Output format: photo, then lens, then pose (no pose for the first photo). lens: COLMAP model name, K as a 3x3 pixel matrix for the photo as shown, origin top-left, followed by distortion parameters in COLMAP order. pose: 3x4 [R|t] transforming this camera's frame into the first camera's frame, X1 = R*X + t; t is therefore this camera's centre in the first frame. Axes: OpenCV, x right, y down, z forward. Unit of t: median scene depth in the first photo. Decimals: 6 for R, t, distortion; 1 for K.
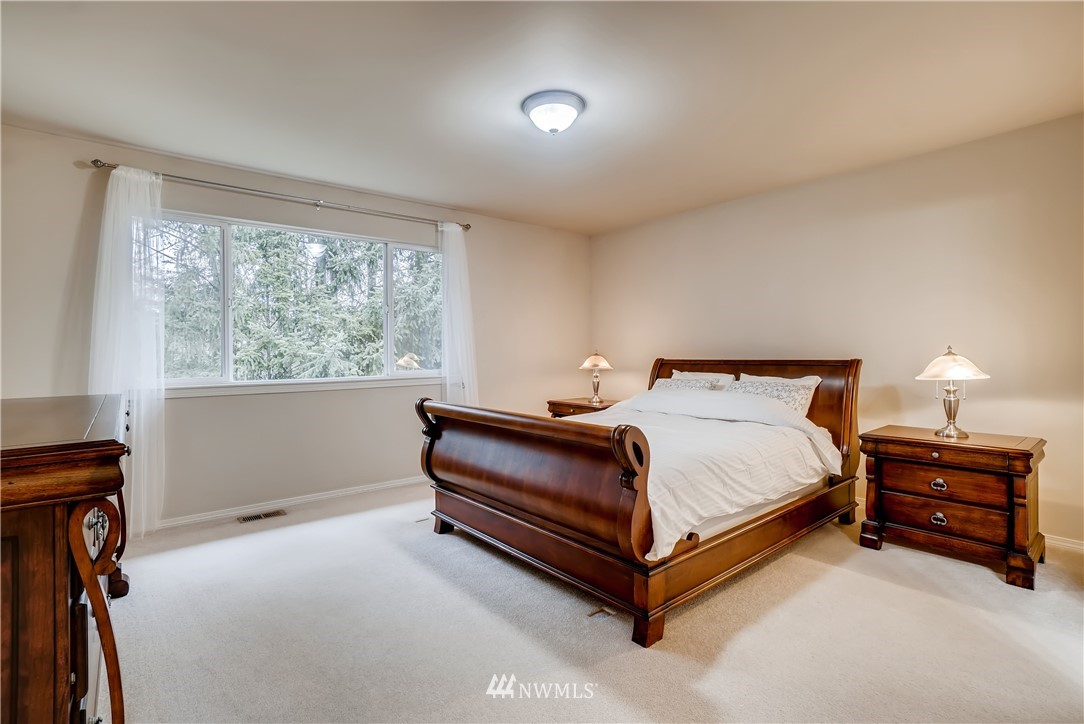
lens RADIAL K [[520.3, 0, 536.3], [0, 520.3, 356.4], [0, 0, 1]] dist [-0.017109, 0.002156]
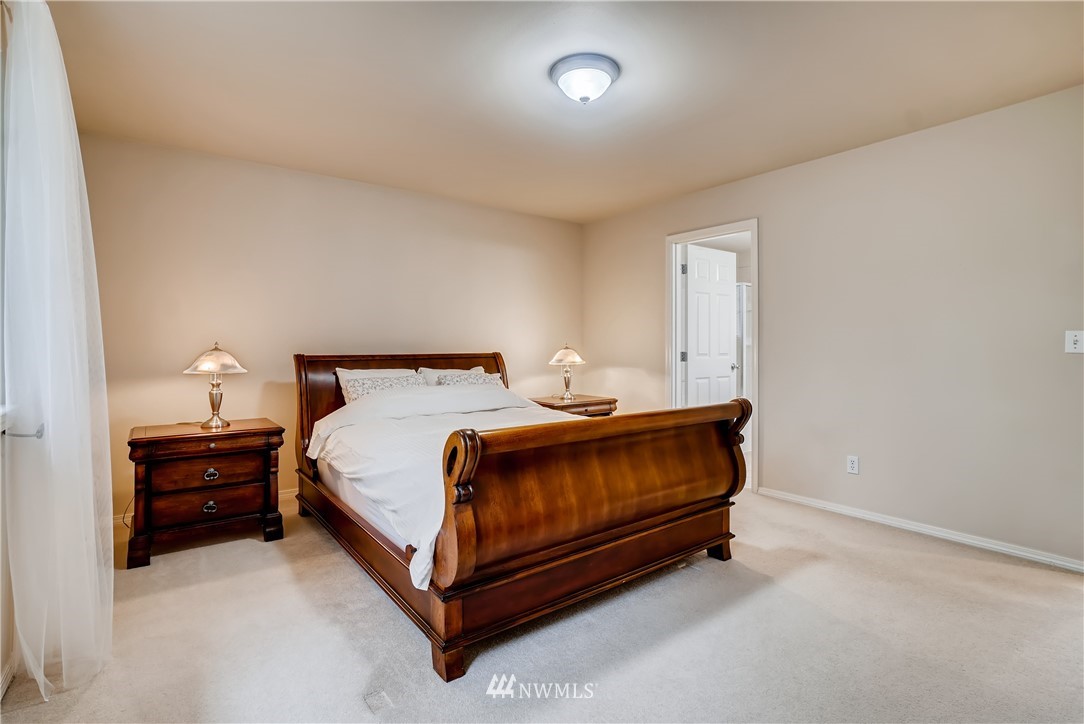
lens RADIAL K [[520.3, 0, 537.8], [0, 520.3, 359.2], [0, 0, 1]] dist [-0.017109, 0.002156]
pose [[0.058821, -0.020651, 0.998055, -0.245671], [0.008713, 0.999759, 0.020172, -0.000894], [-0.998231, 0.007510, 0.058987, 0.296509]]
